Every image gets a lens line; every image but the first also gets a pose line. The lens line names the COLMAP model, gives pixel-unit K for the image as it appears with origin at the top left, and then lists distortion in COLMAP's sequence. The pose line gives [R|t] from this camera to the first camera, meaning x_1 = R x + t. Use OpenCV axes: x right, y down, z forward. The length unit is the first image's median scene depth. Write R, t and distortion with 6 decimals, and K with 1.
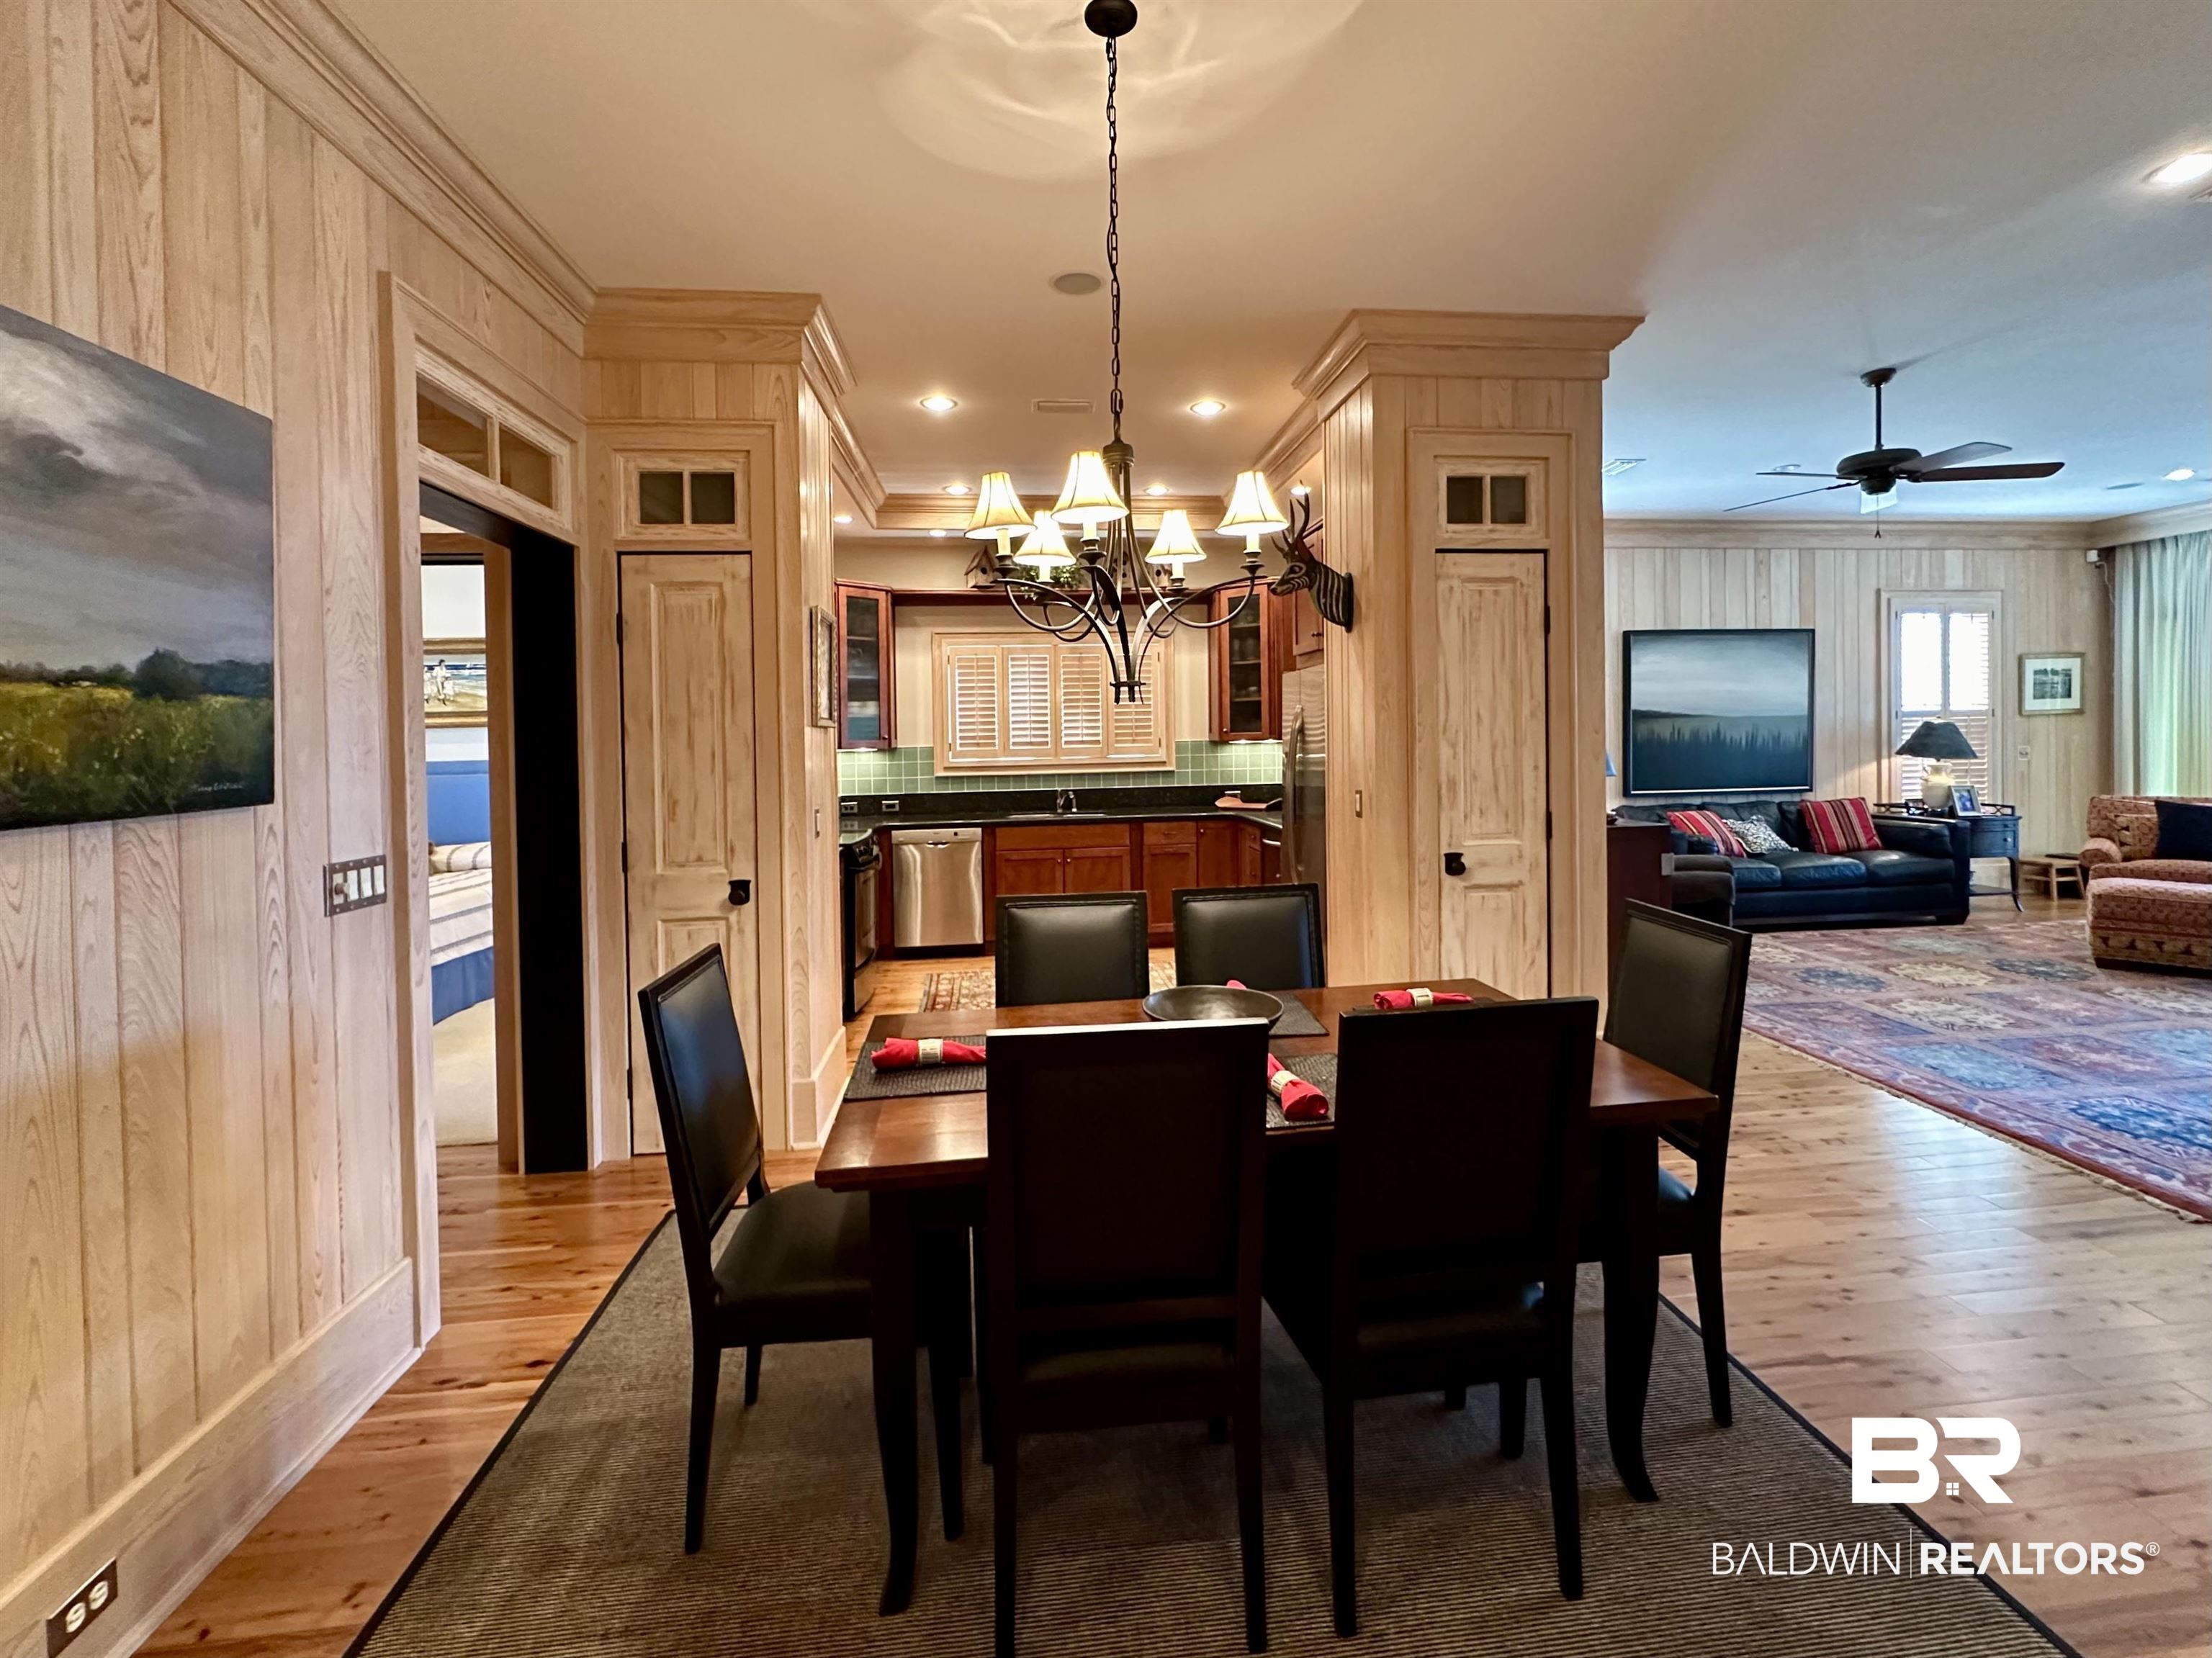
lens RADIAL K [[985.9, 0, 1097.3], [0, 985.9, 755.5], [0, 0, 1]] dist [-0.015718, 0.000636]
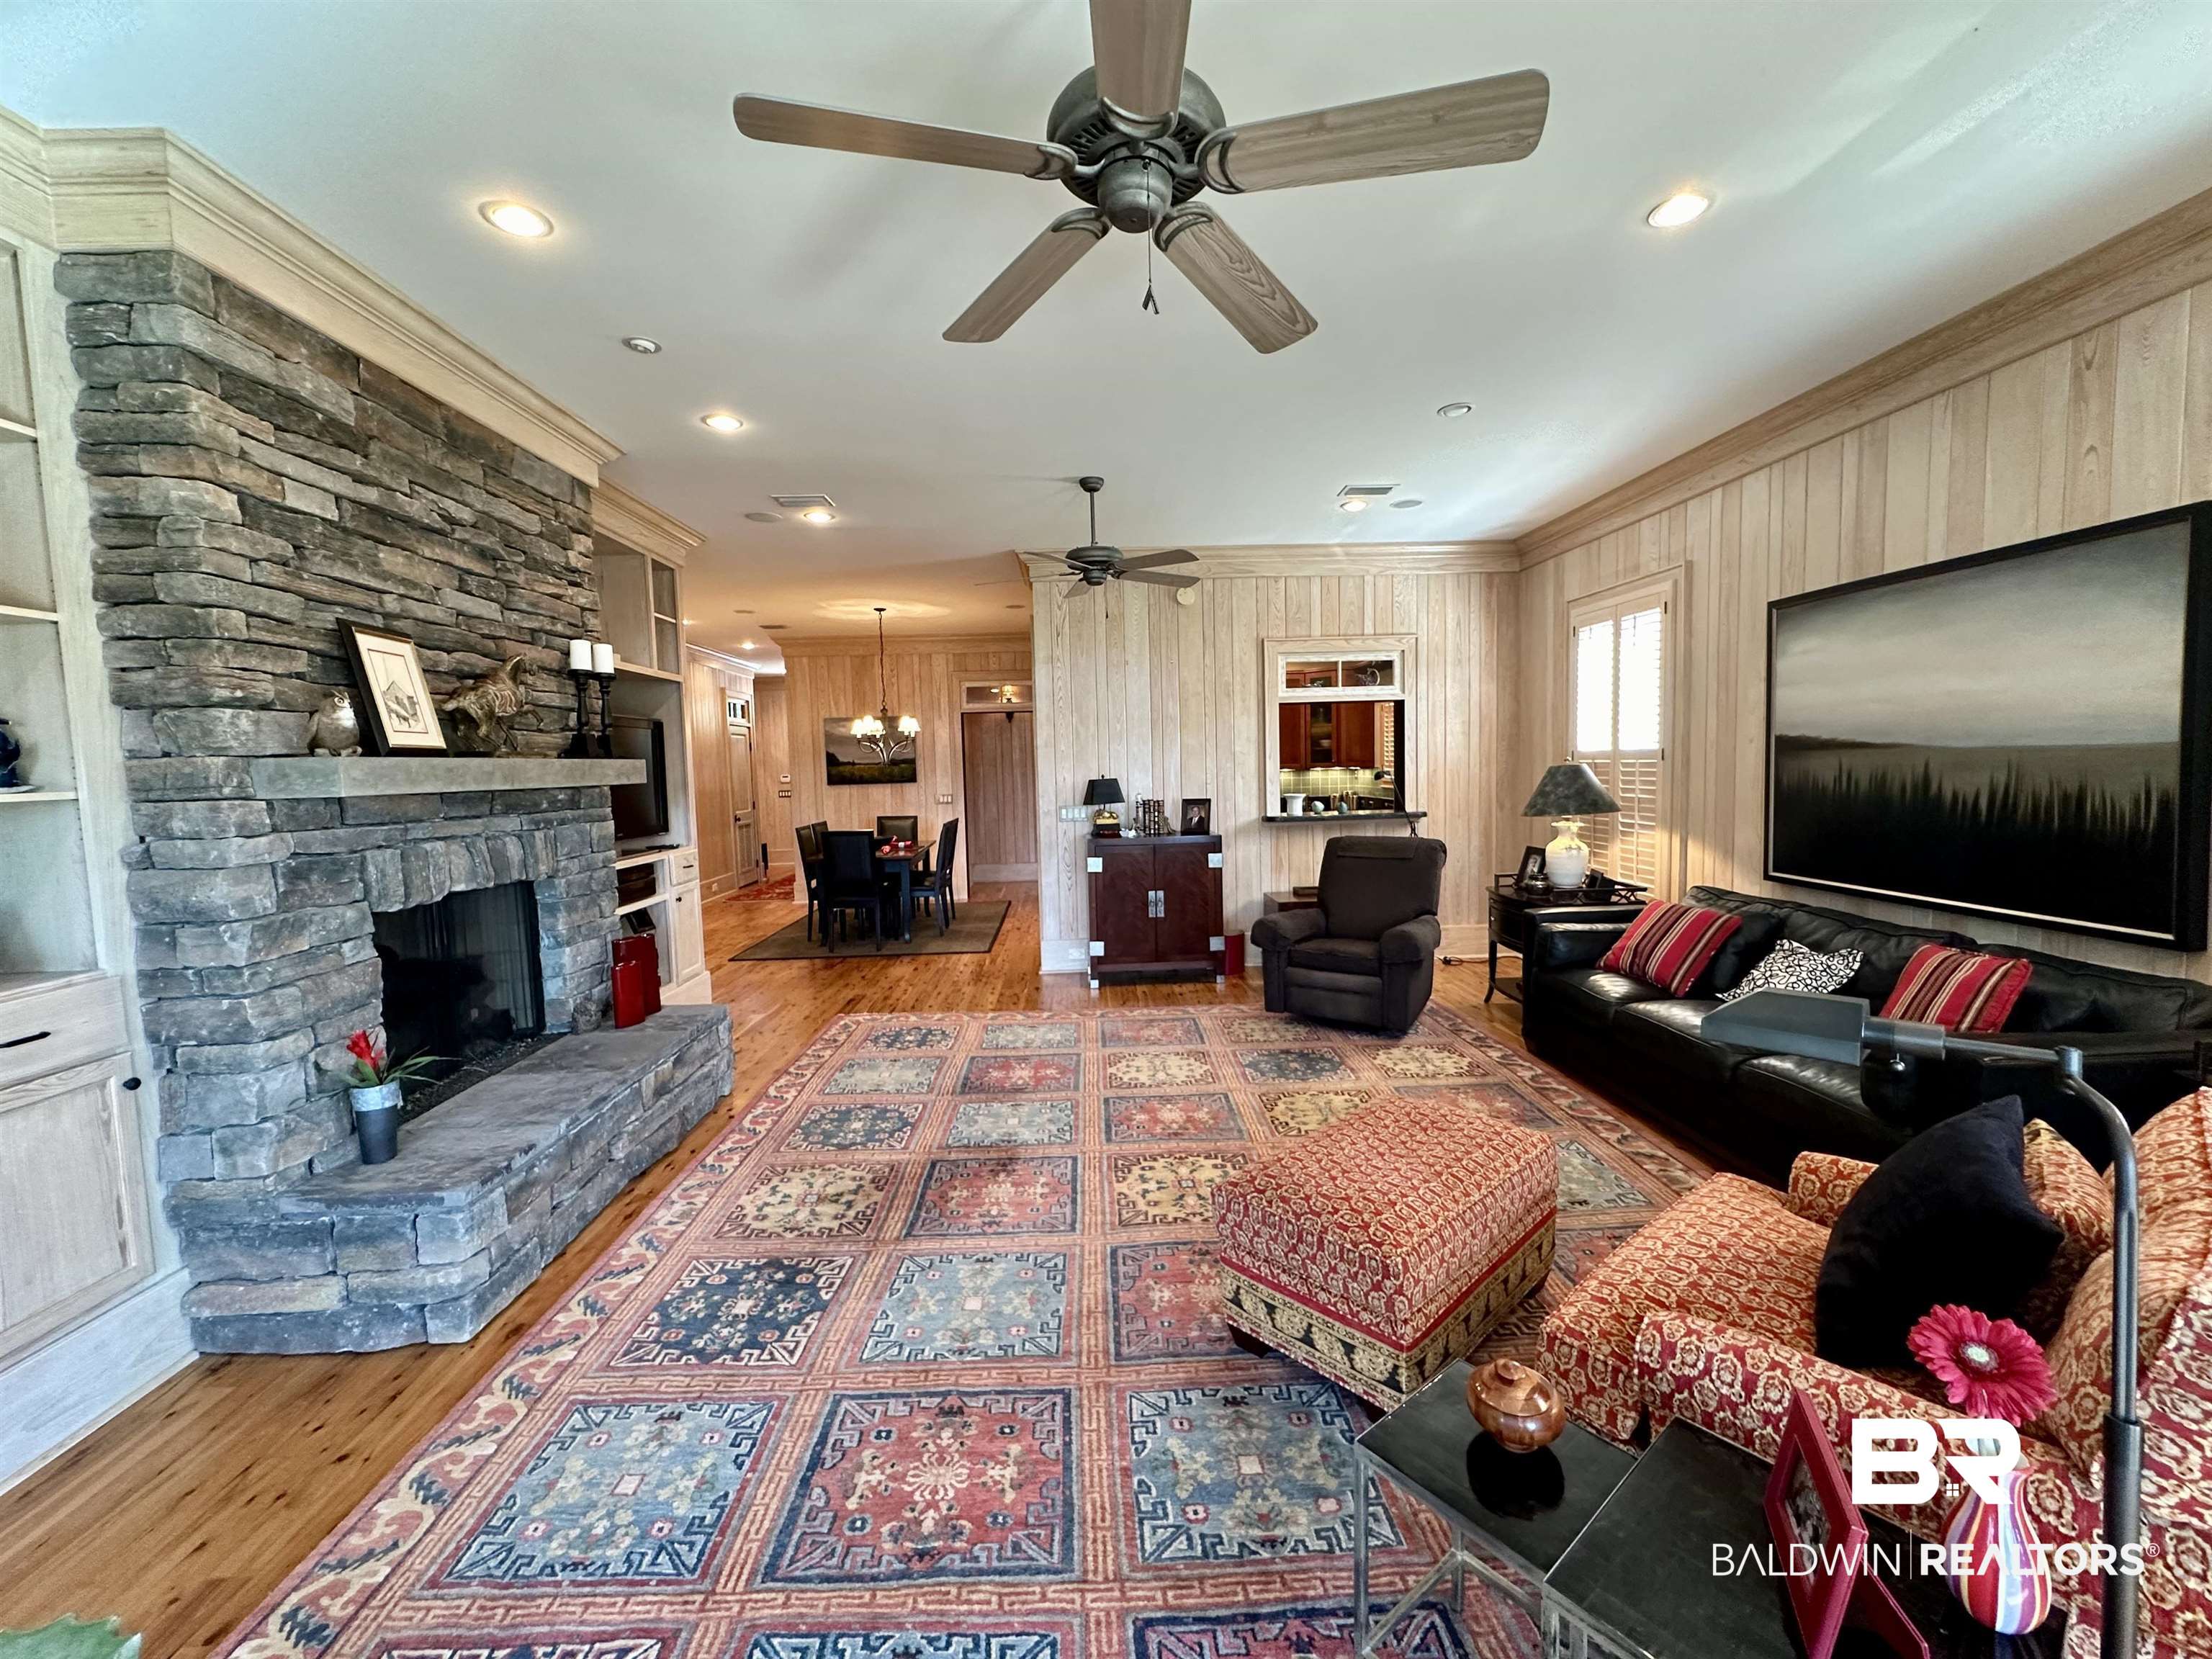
lens RADIAL K [[885.1, 0, 1103.0], [0, 885.1, 829.0], [0, 0, 1]] dist [-0.004594, 0.000770]
pose [[-0.063559, 0.096568, -0.993295, 1.103509], [0.005632, 0.995326, 0.096405, -0.044051], [0.997962, 0.000533, -0.063806, 0.625758]]
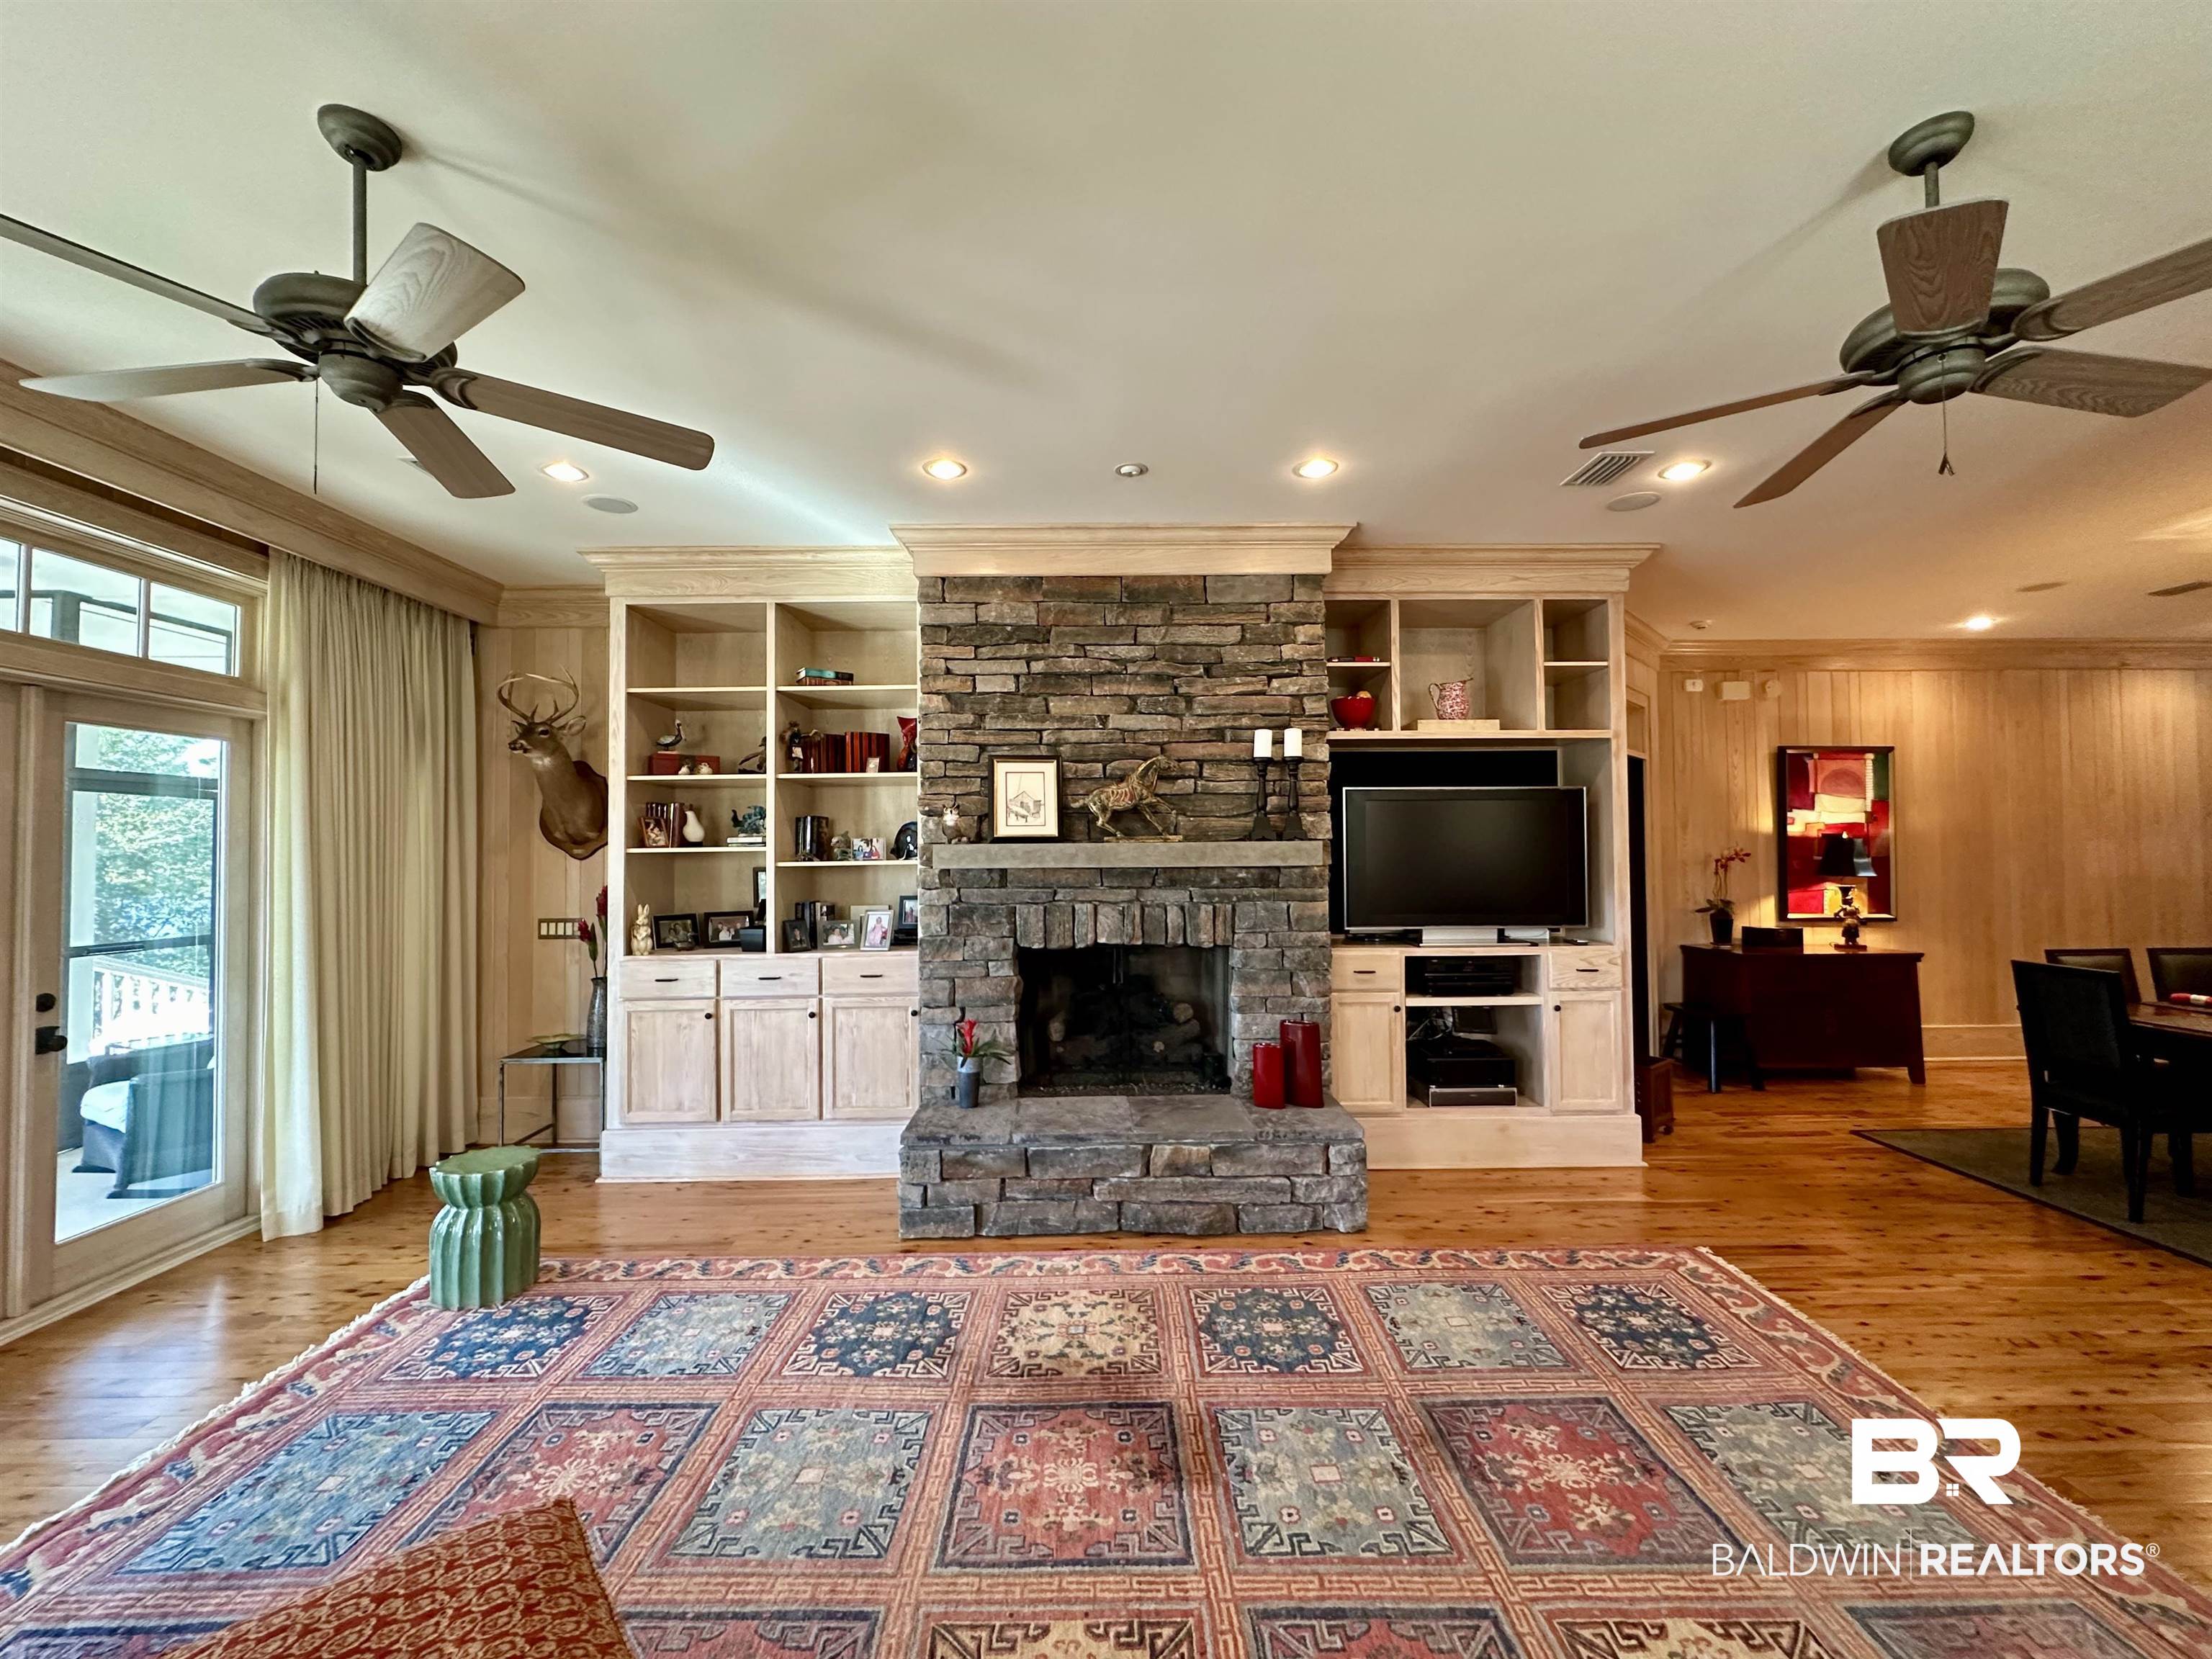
lens RADIAL K [[885.1, 0, 1104.8], [0, 885.1, 828.9], [0, 0, 1]] dist [-0.004594, 0.000770]
pose [[-0.996179, 0.030838, 0.081714, 0.676440], [0.030632, 0.999524, -0.003779, -0.044732], [-0.081792, -0.001262, -0.996649, 0.834692]]
